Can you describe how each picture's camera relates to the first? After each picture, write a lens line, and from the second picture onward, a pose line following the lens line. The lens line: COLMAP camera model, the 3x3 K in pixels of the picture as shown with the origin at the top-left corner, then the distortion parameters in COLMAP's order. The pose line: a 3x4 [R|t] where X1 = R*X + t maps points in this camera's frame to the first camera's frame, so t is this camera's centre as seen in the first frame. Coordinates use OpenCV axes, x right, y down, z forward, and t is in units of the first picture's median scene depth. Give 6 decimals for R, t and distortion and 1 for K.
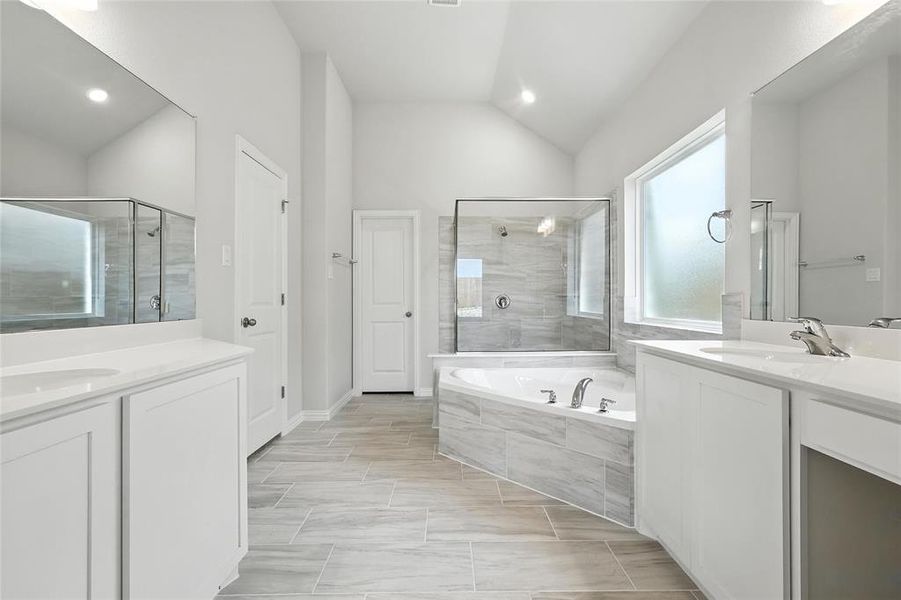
lens RADIAL K [[396.2, 0, 452.1], [0, 396.2, 299.7], [0, 0, 1]] dist [0.006826, -0.000585]
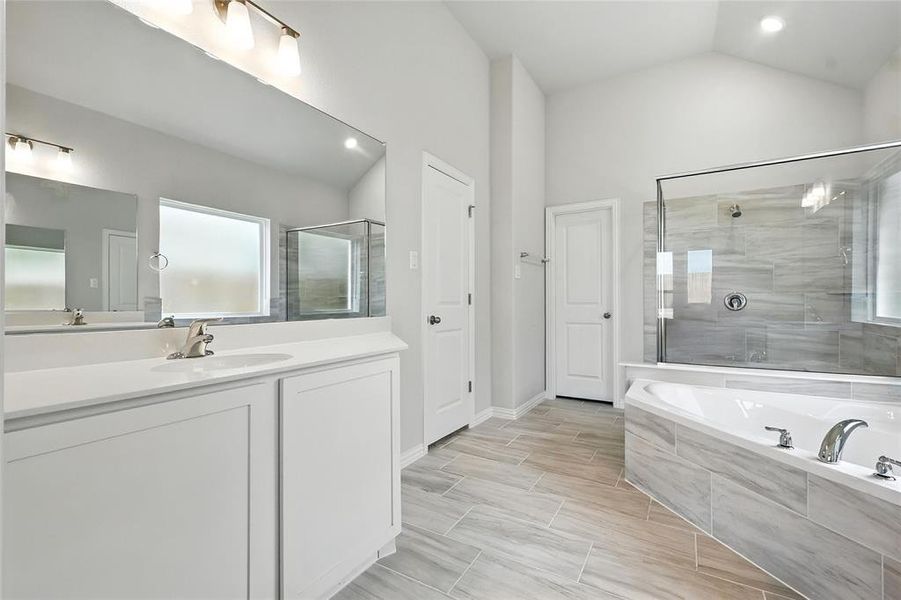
lens RADIAL K [[396.2, 0, 453.4], [0, 396.2, 298.7], [0, 0, 1]] dist [0.006826, -0.000585]
pose [[0.856963, -0.001184, -0.515377, 0.082149], [0.000665, 0.999999, -0.001191, -0.000430], [0.515378, 0.000678, 0.856963, 0.071321]]
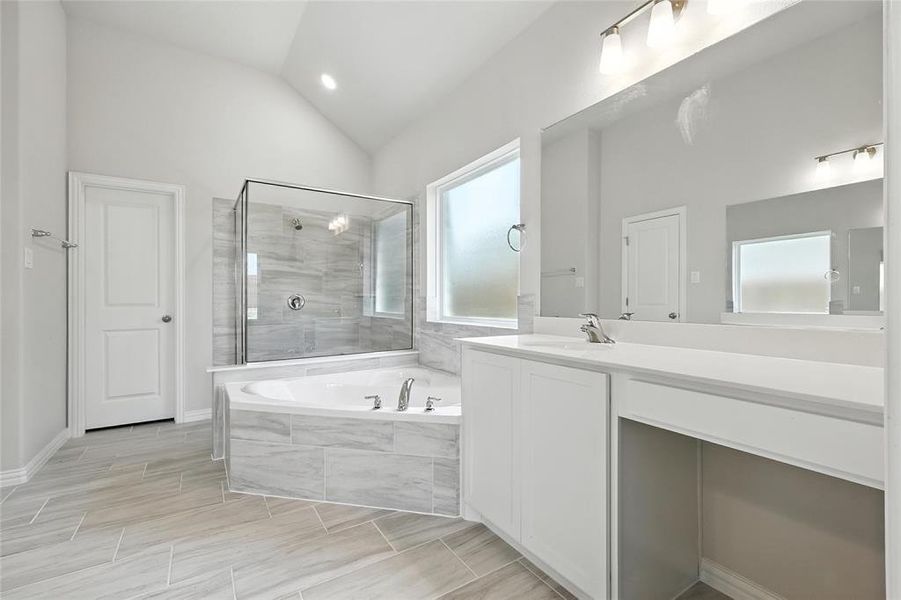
lens RADIAL K [[396.2, 0, 451.0], [0, 396.2, 300.3], [0, 0, 1]] dist [0.006826, -0.000585]
pose [[0.849061, 0.000804, 0.528293, -0.071003], [-0.000706, 1.000000, -0.000386, 0.001070], [-0.528294, -0.000046, 0.849062, 0.072646]]
